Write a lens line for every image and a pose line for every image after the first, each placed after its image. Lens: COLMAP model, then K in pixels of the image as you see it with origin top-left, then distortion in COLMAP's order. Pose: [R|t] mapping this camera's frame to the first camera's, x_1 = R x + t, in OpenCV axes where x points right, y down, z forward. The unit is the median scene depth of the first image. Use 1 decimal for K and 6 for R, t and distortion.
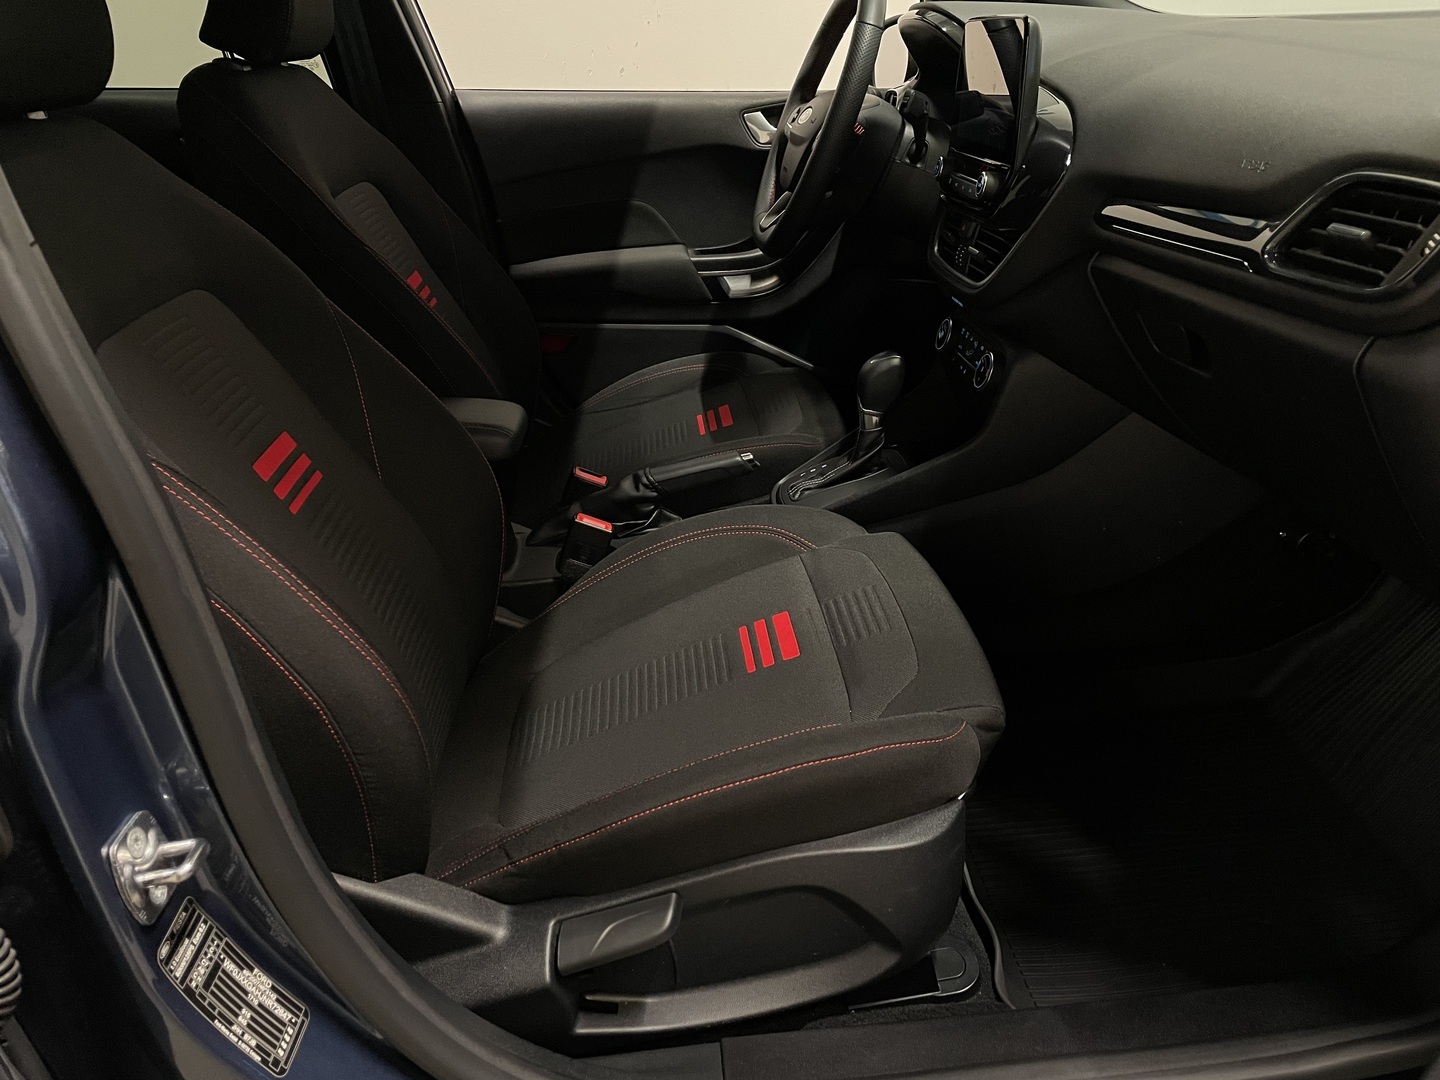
lens RADIAL K [[1079.4, 0, 723.3], [0, 1079.4, 521.1], [0, 0, 1]] dist [0.084901, -0.117799]
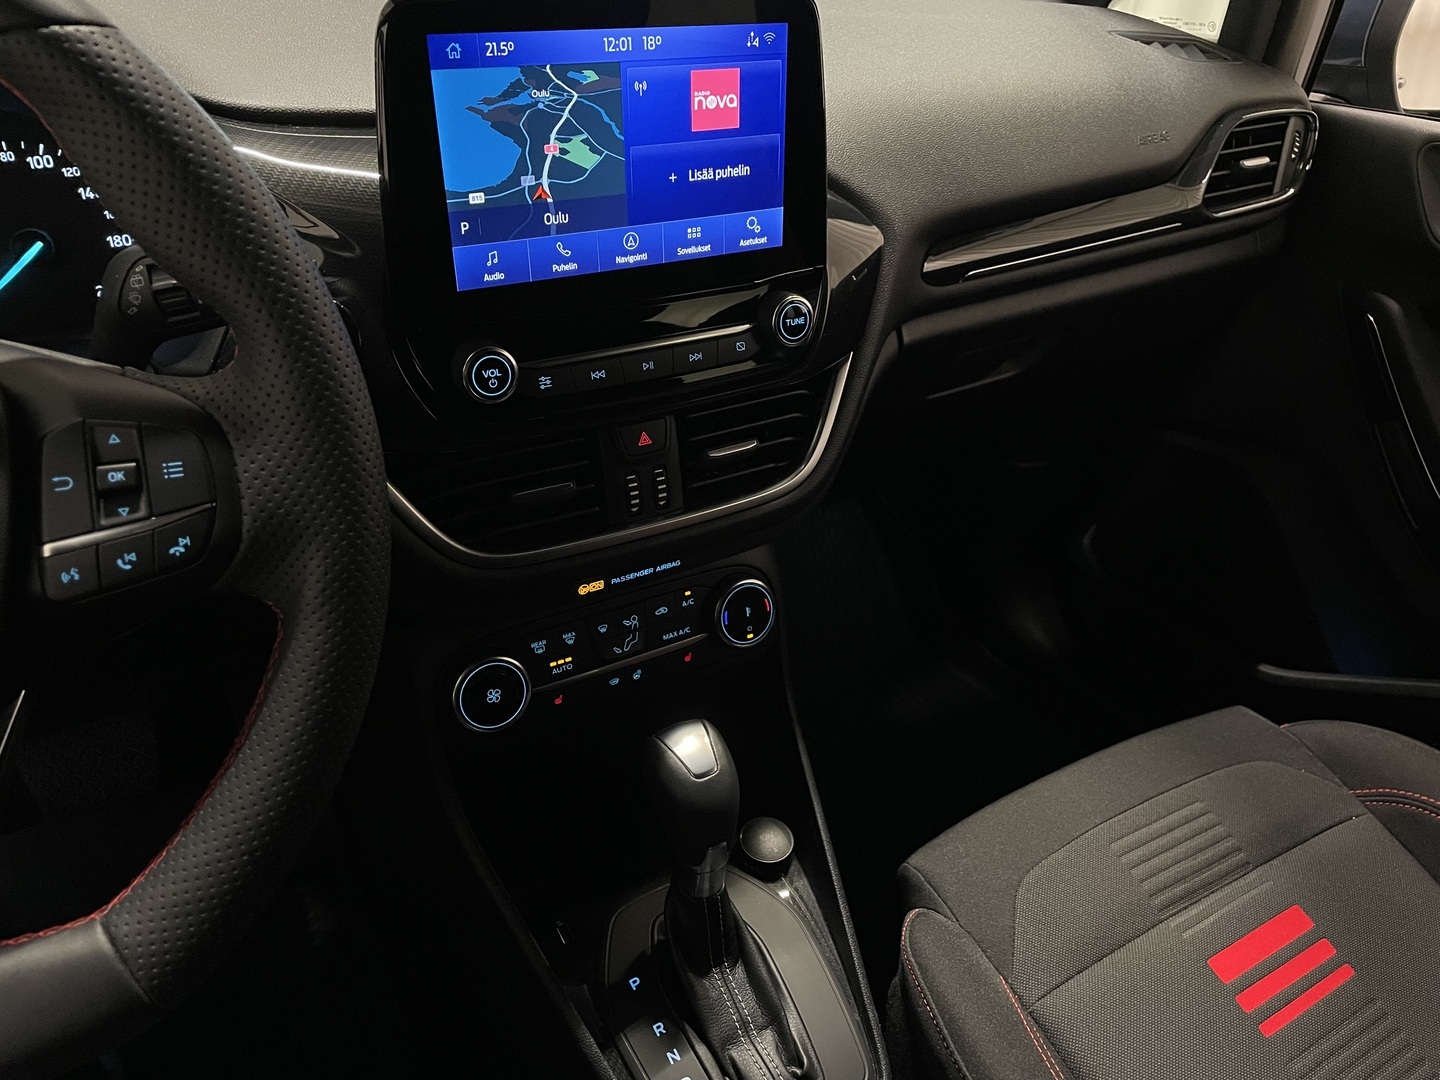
lens RADIAL K [[1090.4, 0, 739.8], [0, 1090.4, 535.3], [0, 0, 1]] dist [0.100127, -0.141387]
pose [[-0.446897, -0.432115, 0.783301, -0.217867], [0.347708, 0.722853, 0.597146, -0.576971], [-0.824247, 0.539222, -0.172791, 1.210747]]
